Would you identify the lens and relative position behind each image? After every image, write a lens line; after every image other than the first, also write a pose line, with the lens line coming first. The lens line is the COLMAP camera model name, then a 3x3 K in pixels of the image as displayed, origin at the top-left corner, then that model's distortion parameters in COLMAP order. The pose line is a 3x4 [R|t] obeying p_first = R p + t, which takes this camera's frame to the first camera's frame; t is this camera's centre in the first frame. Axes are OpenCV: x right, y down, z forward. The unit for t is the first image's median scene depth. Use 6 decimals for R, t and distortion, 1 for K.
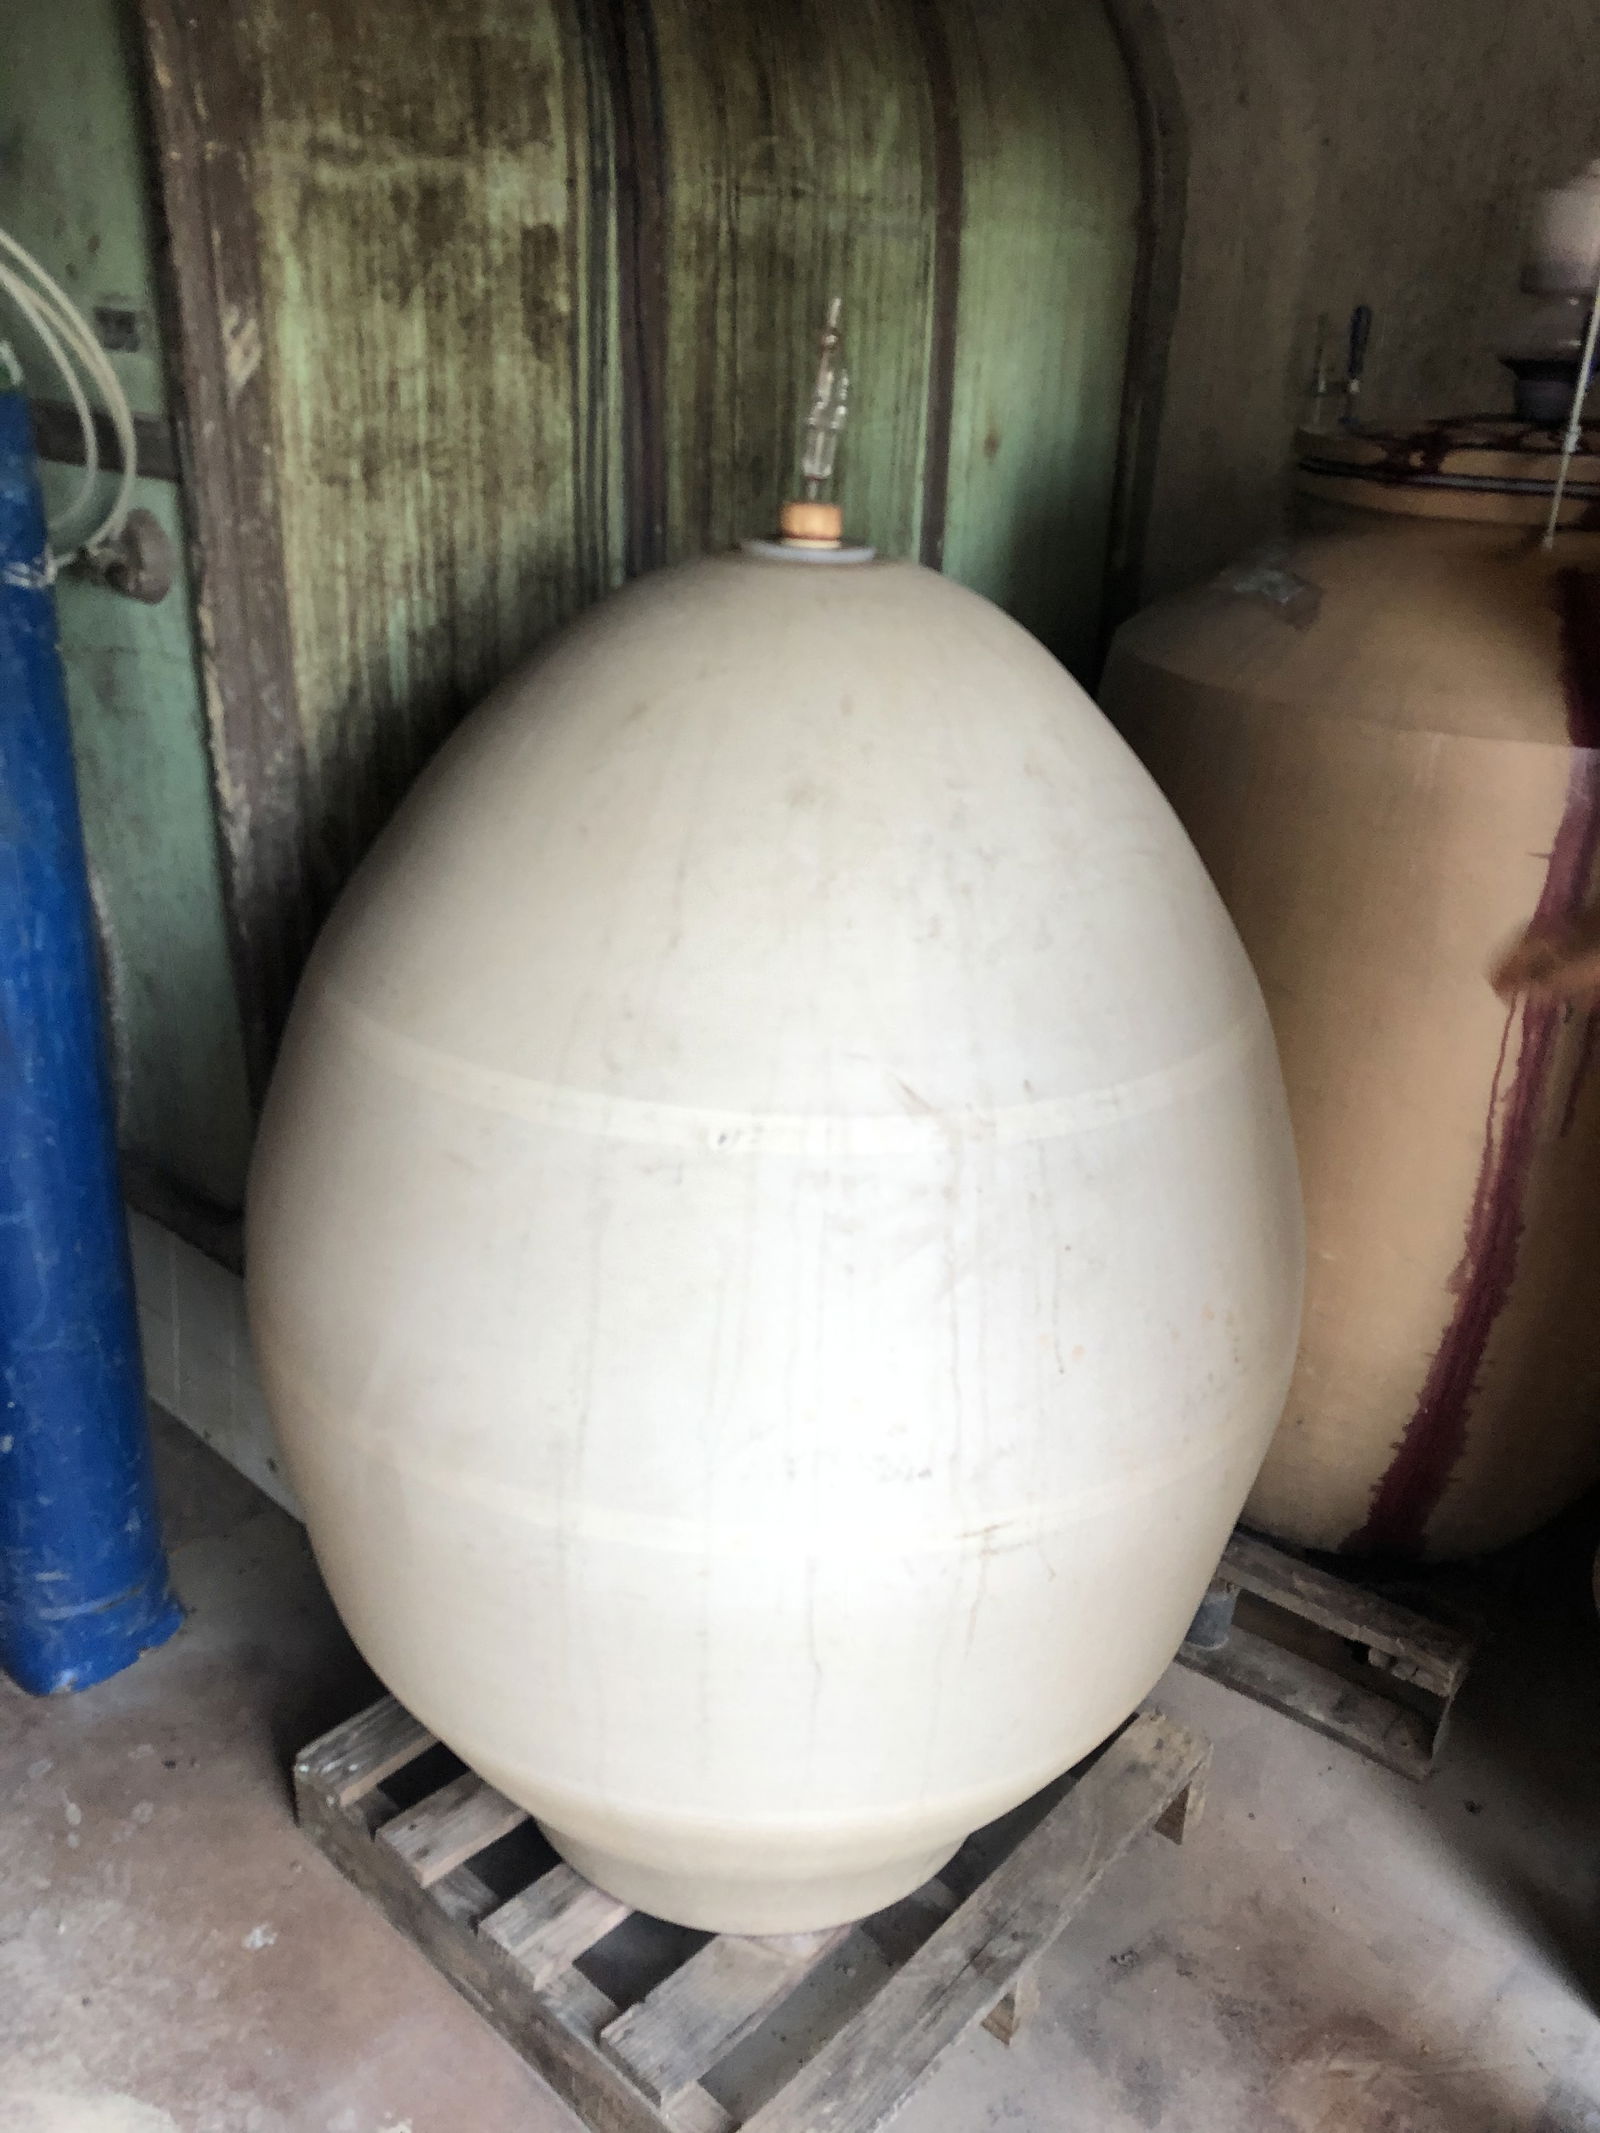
lens RADIAL K [[1761.0, 0, 794.7], [0, 1761.0, 1074.1], [0, 0, 1]] dist [-0.001407, 0.056073]
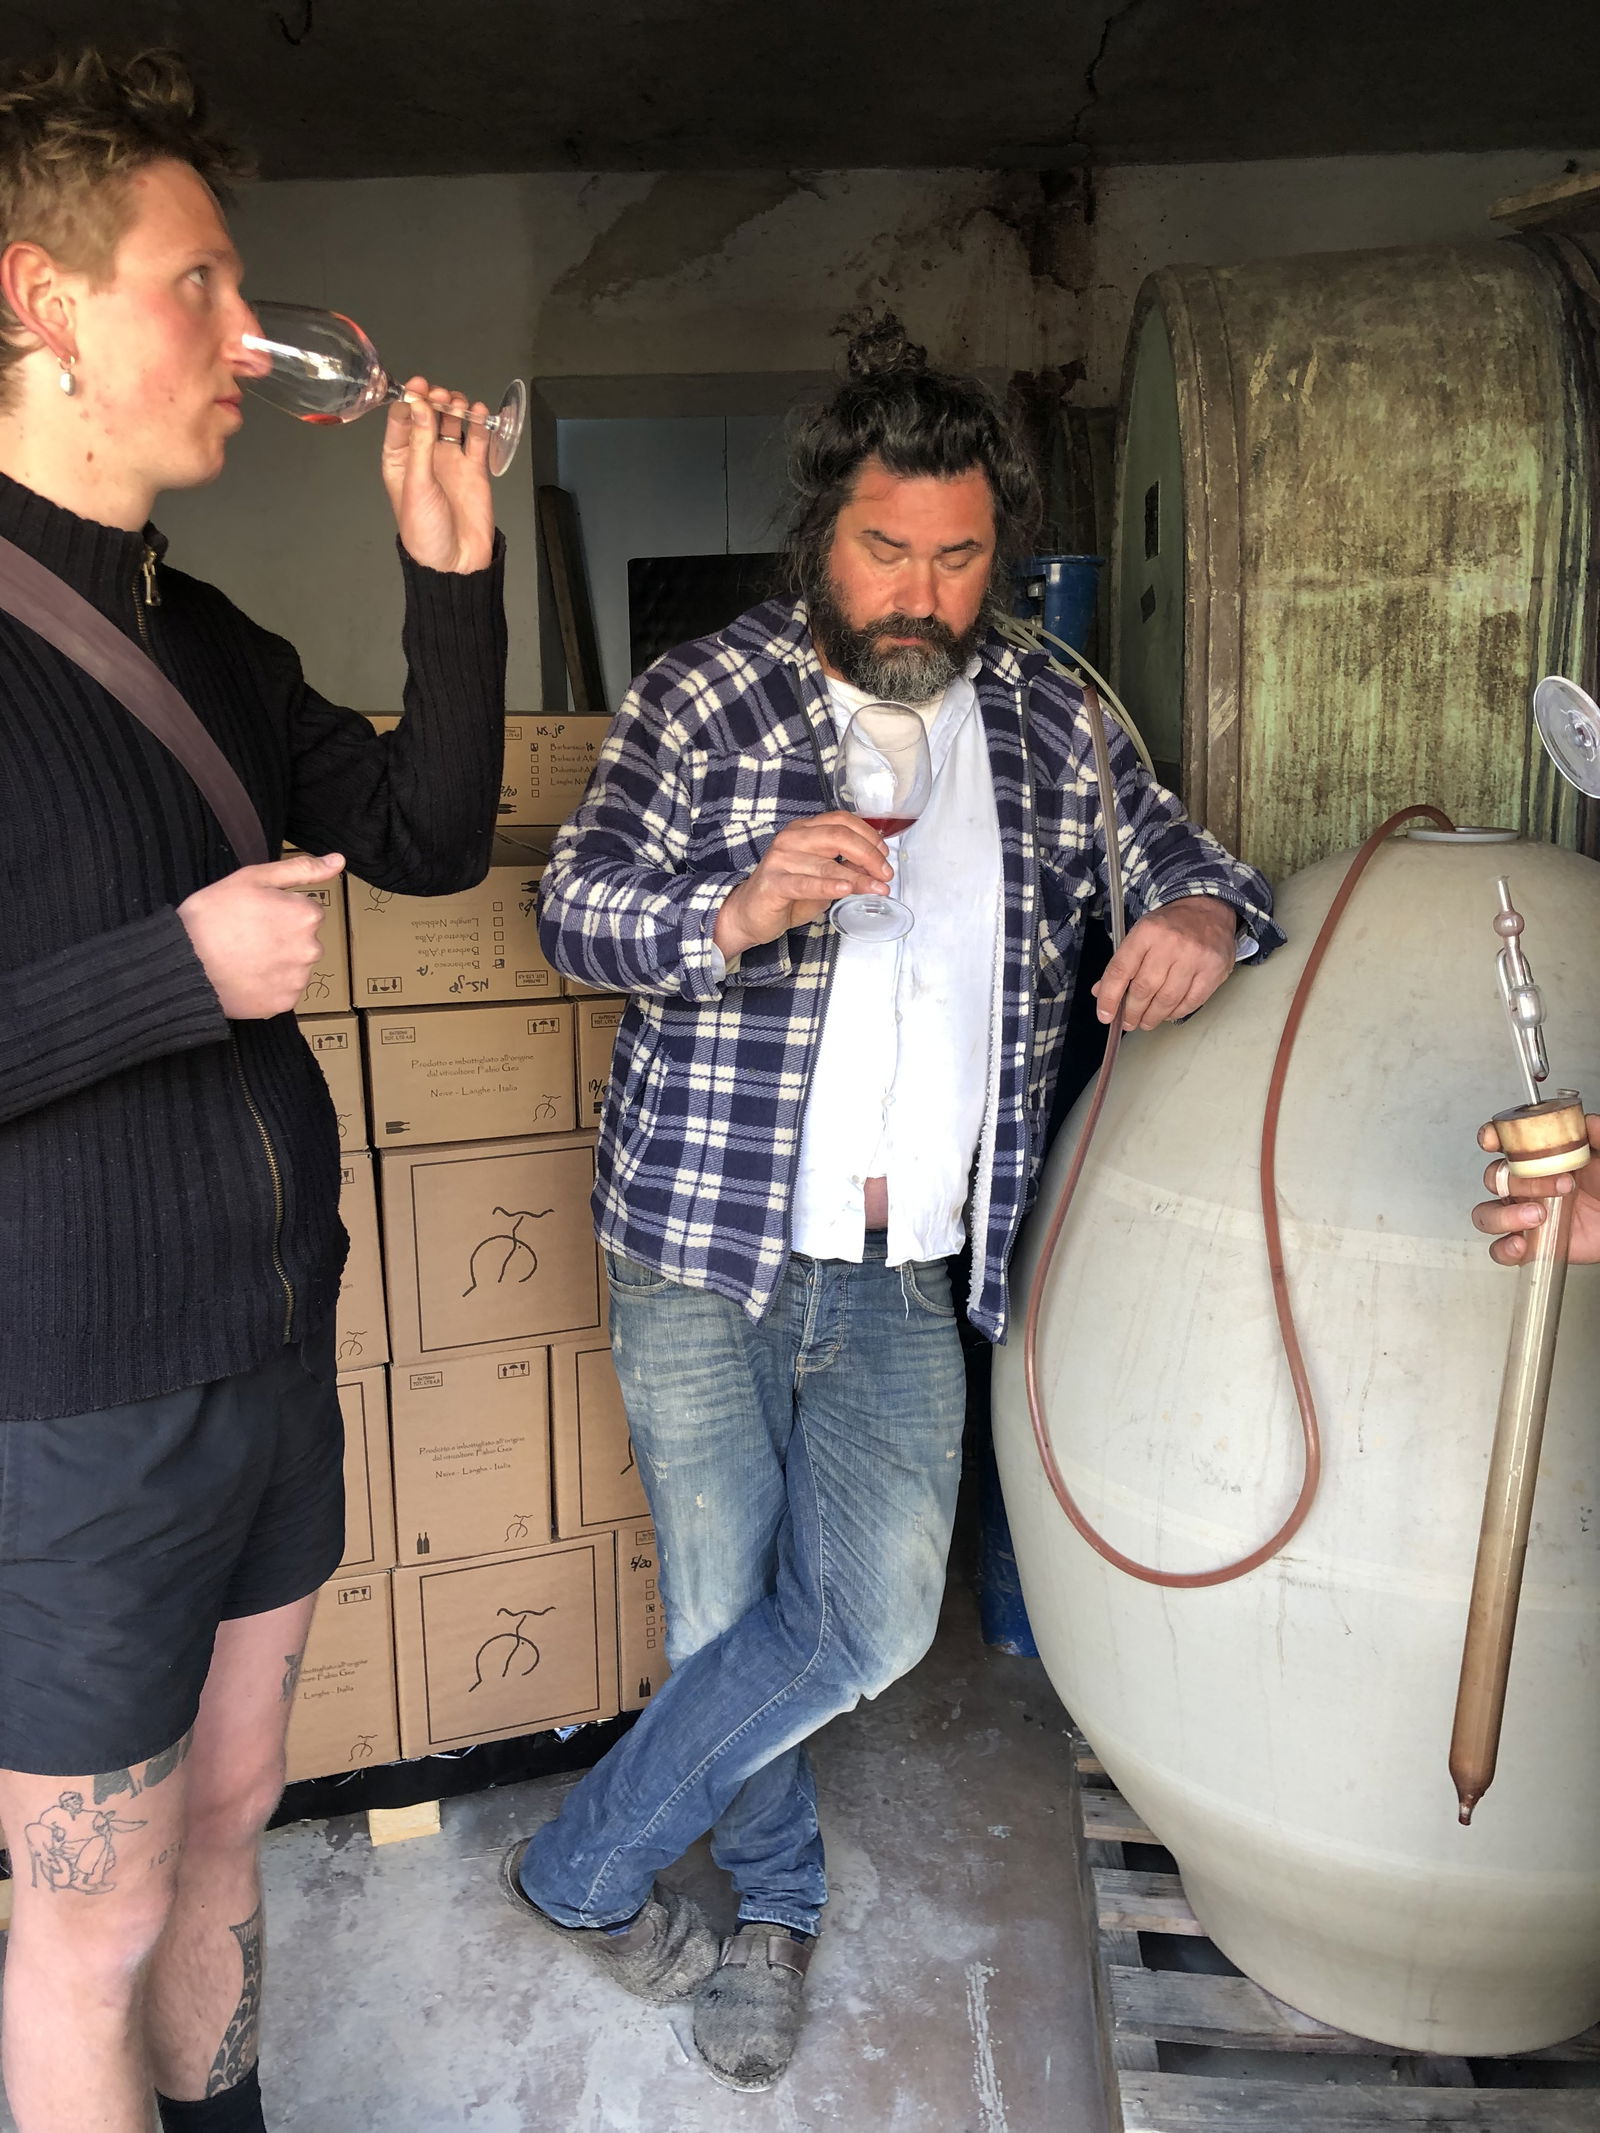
lens RADIAL K [[1761.0, 0, 806.9], [0, 1761.0, 1060.7], [0, 0, 1]] dist [-0.001407, 0.056073]
pose [[0.617170, 0.101429, -0.780265, 0.605189], [-0.268043, 0.959444, -0.087294, 0.084470], [0.739767, 0.263020, 0.619327, -0.091033]]
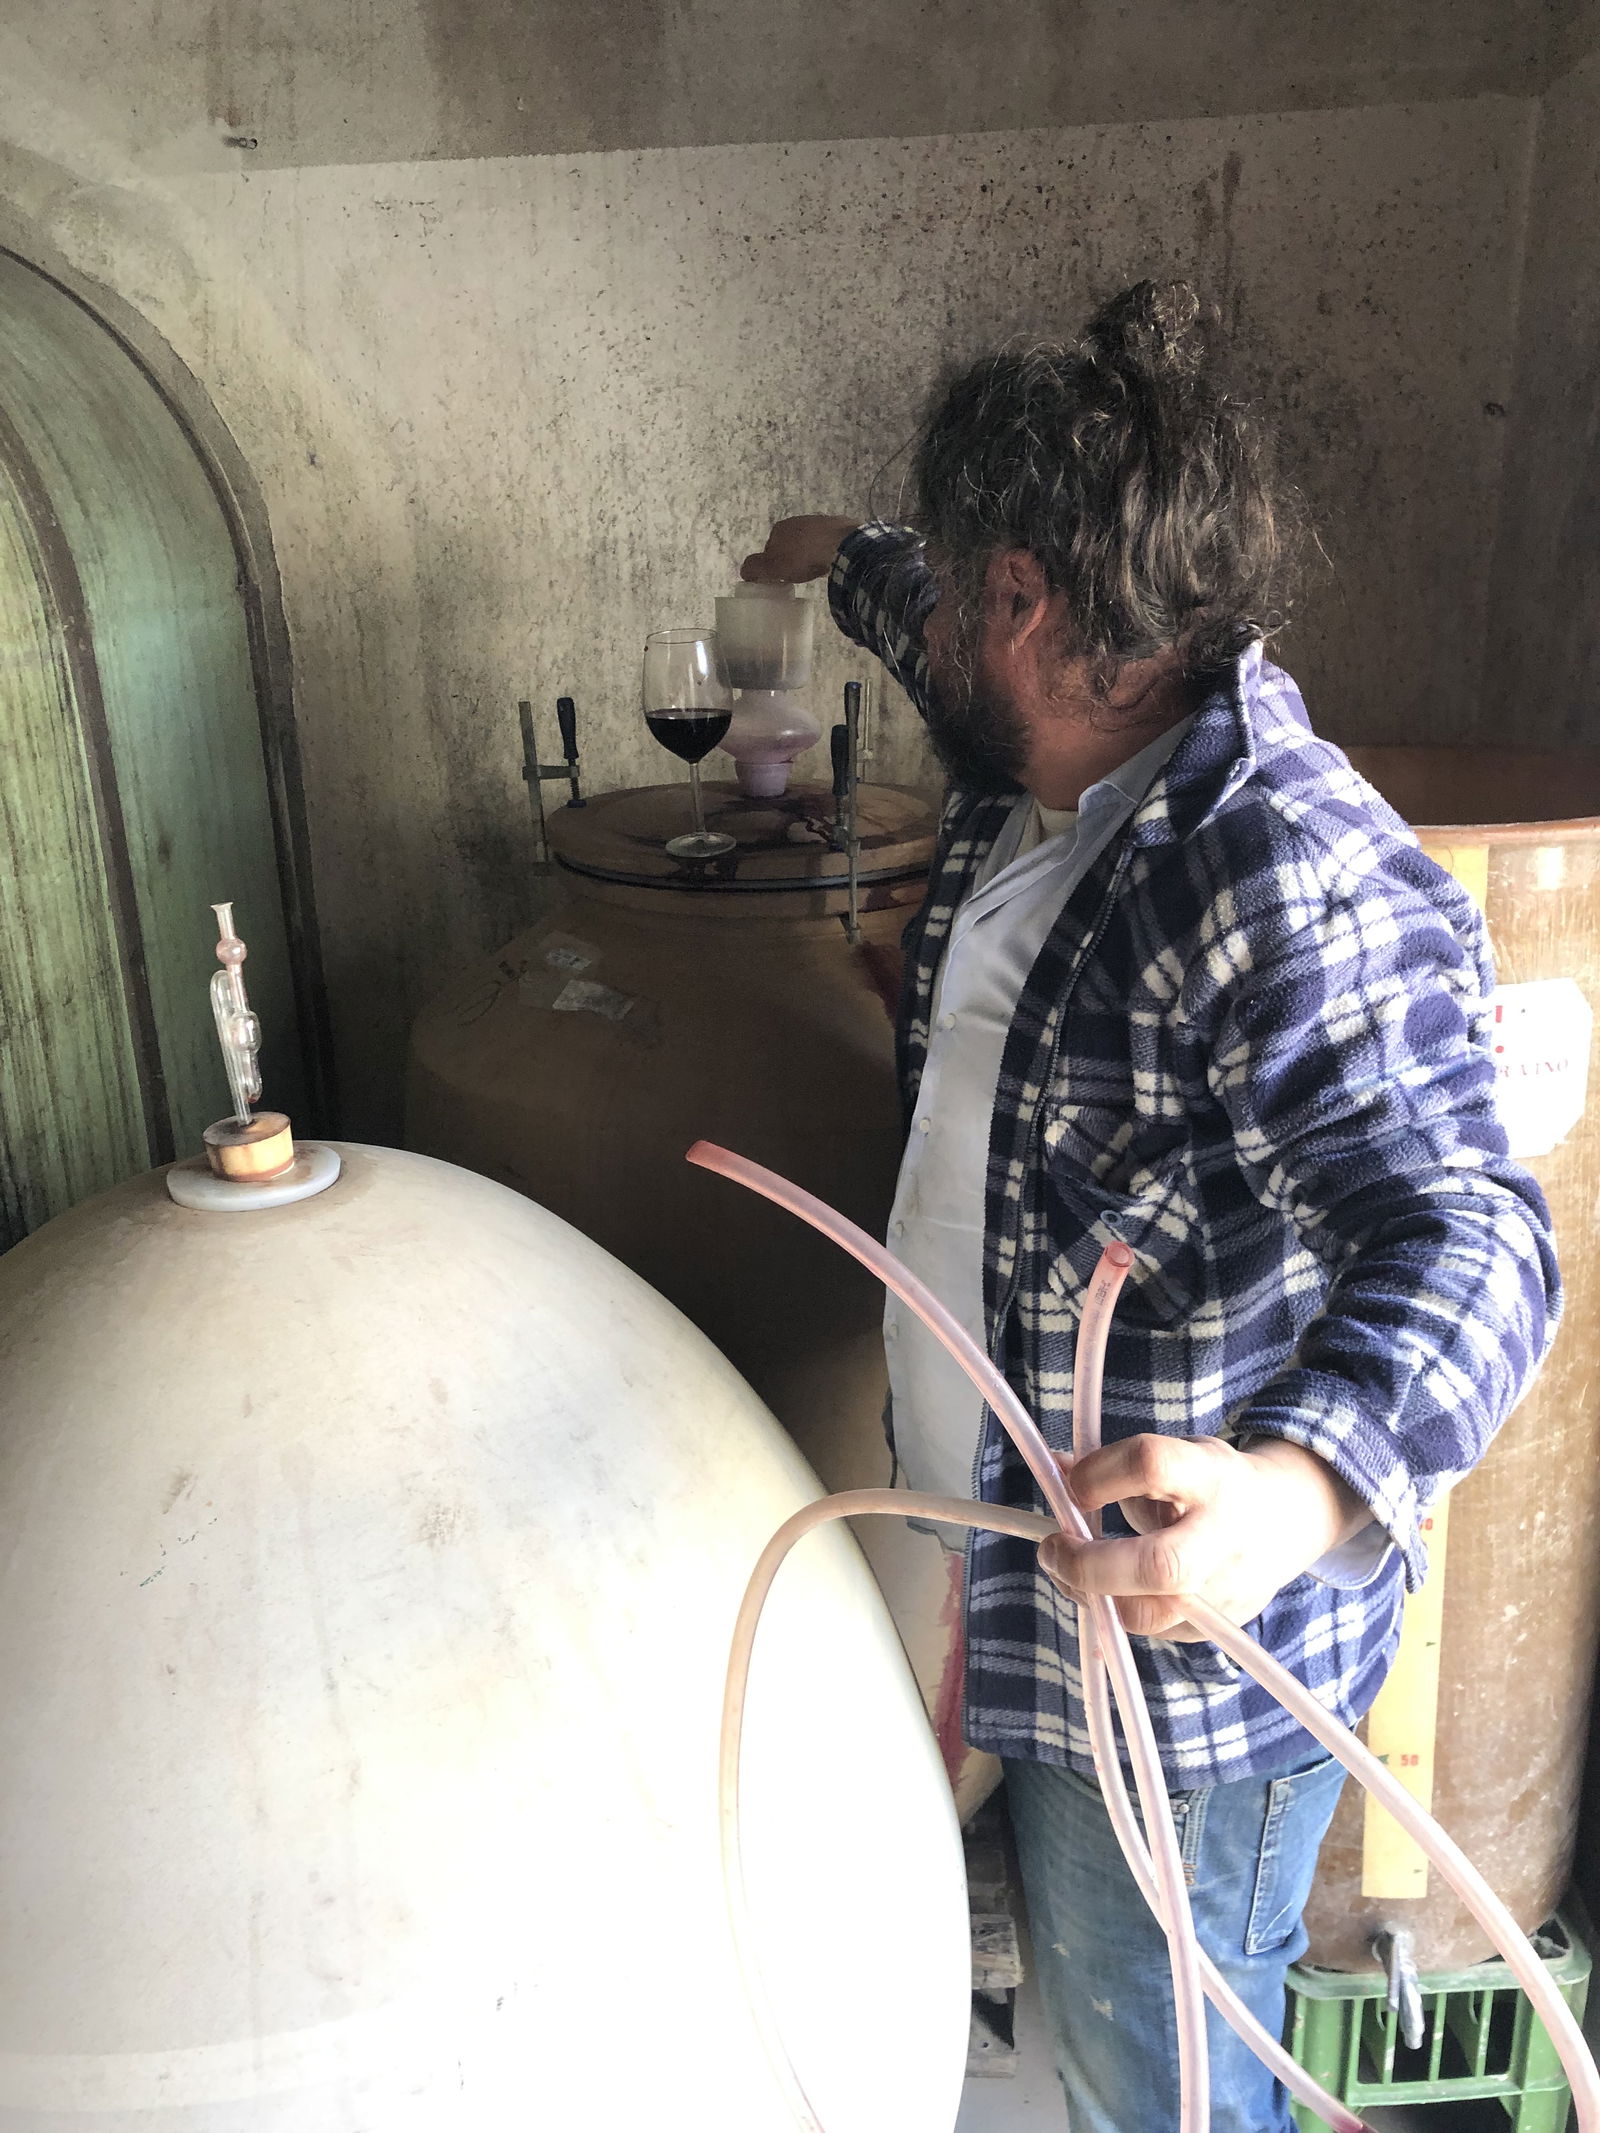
lens RADIAL K [[1761.0, 0, 798.3], [0, 1761.0, 1058.6], [0, 0, 1]] dist [-0.001407, 0.056073]
pose [[0.810302, -0.237367, 0.535786, -0.178483], [0.275289, 0.961314, 0.009549, -0.237099], [-0.517325, 0.139758, 0.844300, 0.128221]]
